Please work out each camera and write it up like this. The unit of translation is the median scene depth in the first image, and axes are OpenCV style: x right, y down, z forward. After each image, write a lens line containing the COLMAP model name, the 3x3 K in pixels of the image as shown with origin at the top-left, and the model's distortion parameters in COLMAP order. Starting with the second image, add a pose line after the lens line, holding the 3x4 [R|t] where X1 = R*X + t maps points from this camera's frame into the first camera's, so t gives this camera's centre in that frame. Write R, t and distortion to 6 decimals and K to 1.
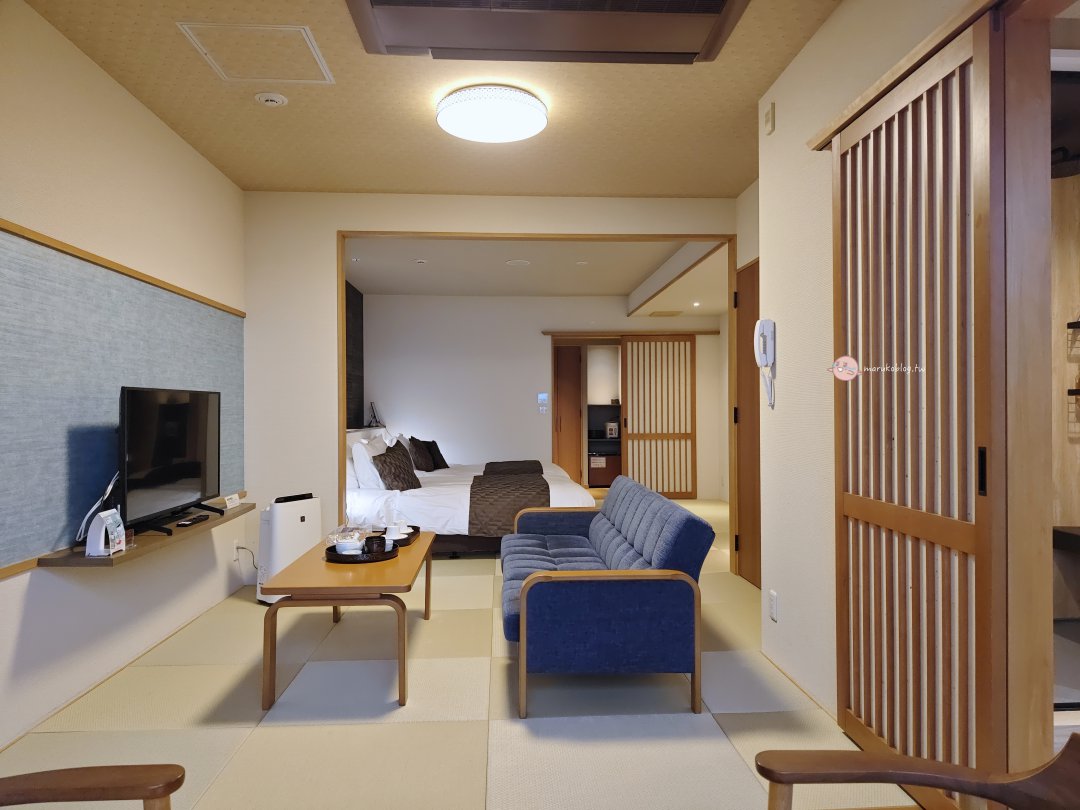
lens RADIAL K [[715.1, 0, 539.8], [0, 715.1, 405.7], [0, 0, 1]] dist [0.000978, 0.000201]
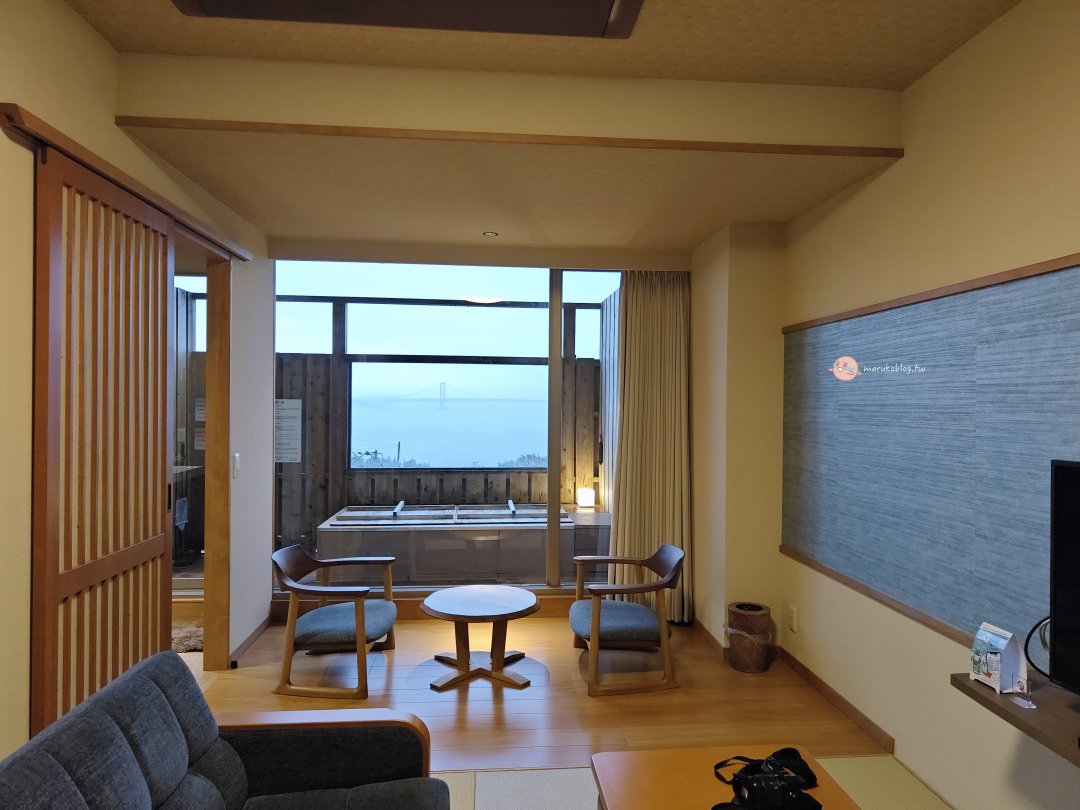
lens RADIAL K [[715.1, 0, 541.3], [0, 715.1, 405.8], [0, 0, 1]] dist [0.000978, 0.000201]
pose [[-0.999647, -0.006599, -0.025734, -0.127835], [-0.006501, 0.999971, -0.003924, -0.077613], [0.025759, -0.003755, -0.999661, 1.834361]]
